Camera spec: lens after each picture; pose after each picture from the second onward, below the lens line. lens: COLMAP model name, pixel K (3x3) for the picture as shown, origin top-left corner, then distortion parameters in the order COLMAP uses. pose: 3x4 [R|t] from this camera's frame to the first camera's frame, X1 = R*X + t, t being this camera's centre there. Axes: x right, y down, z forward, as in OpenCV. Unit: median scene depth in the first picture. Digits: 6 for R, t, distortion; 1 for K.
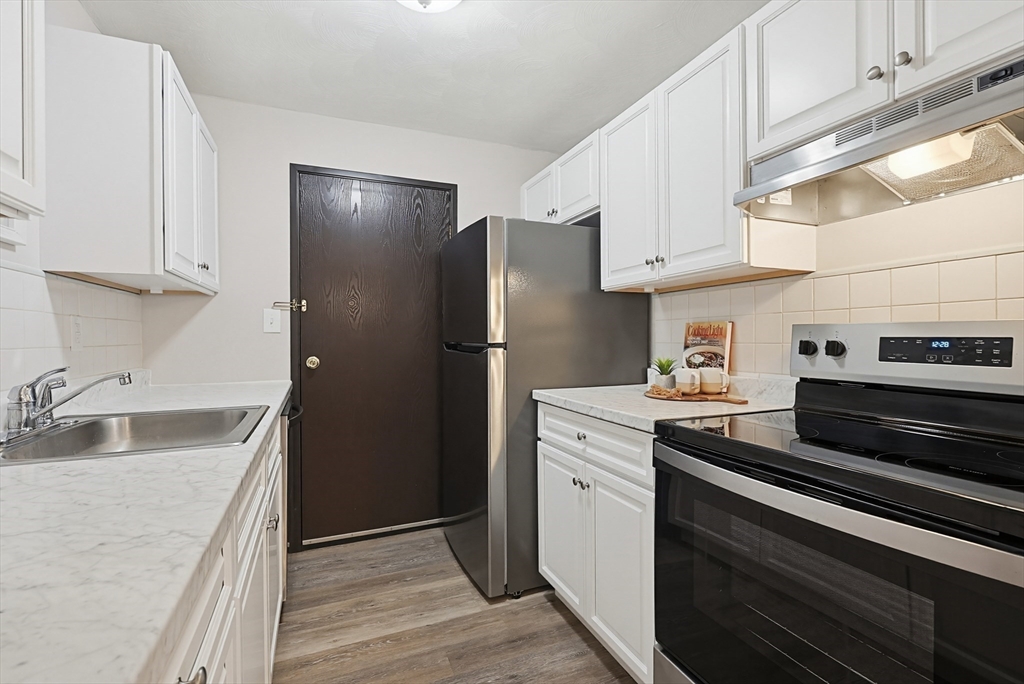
lens RADIAL K [[448.7, 0, 529.9], [0, 448.7, 340.3], [0, 0, 1]] dist [-0.000051, -0.000321]
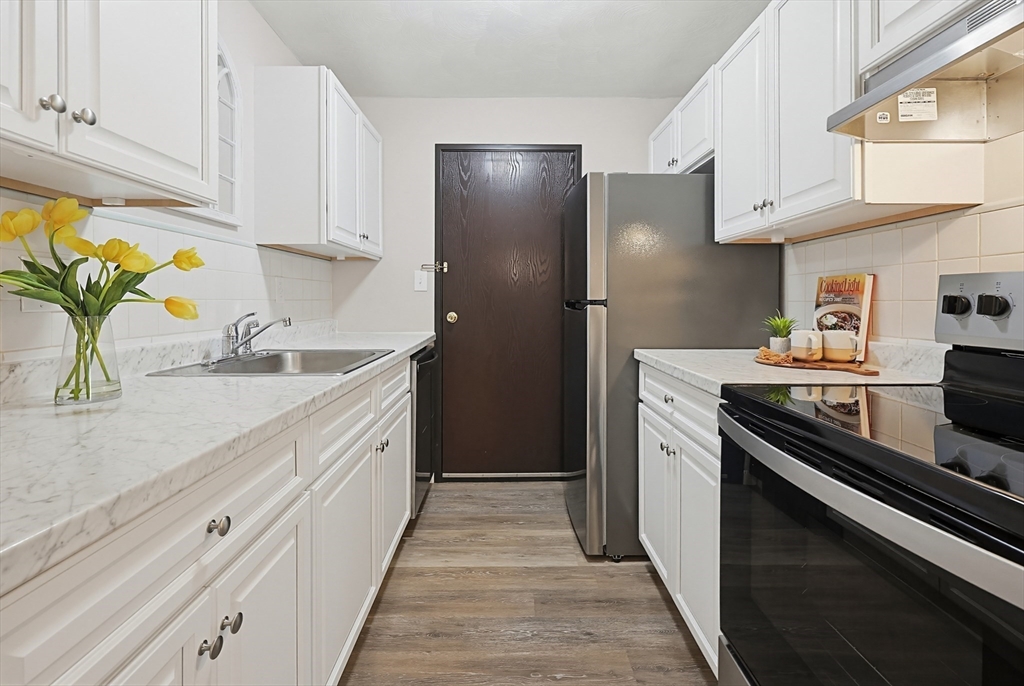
lens RADIAL K [[456.8, 0, 528.3], [0, 456.8, 301.6], [0, 0, 1]] dist [0.000742, 0.000235]
pose [[0.925780, 0.007159, -0.377995, 0.177598], [-0.008319, 0.999964, -0.001438, 0.013353], [0.377972, 0.004476, 0.925806, 0.006388]]
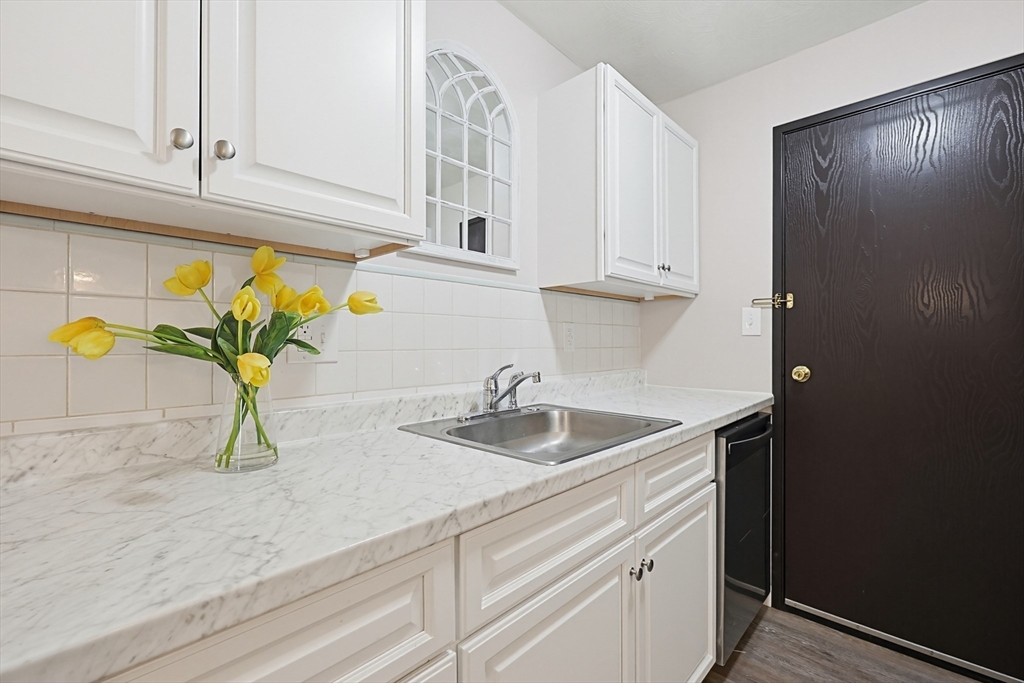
lens RADIAL K [[456.1, 0, 508.2], [0, 456.1, 342.1], [0, 0, 1]] dist [-0.000780, 0.000228]
pose [[0.377589, 0.004542, -0.925962, 0.069590], [-0.009683, 0.999953, 0.000956, -0.000985], [0.925923, 0.008605, 0.377615, 0.325179]]
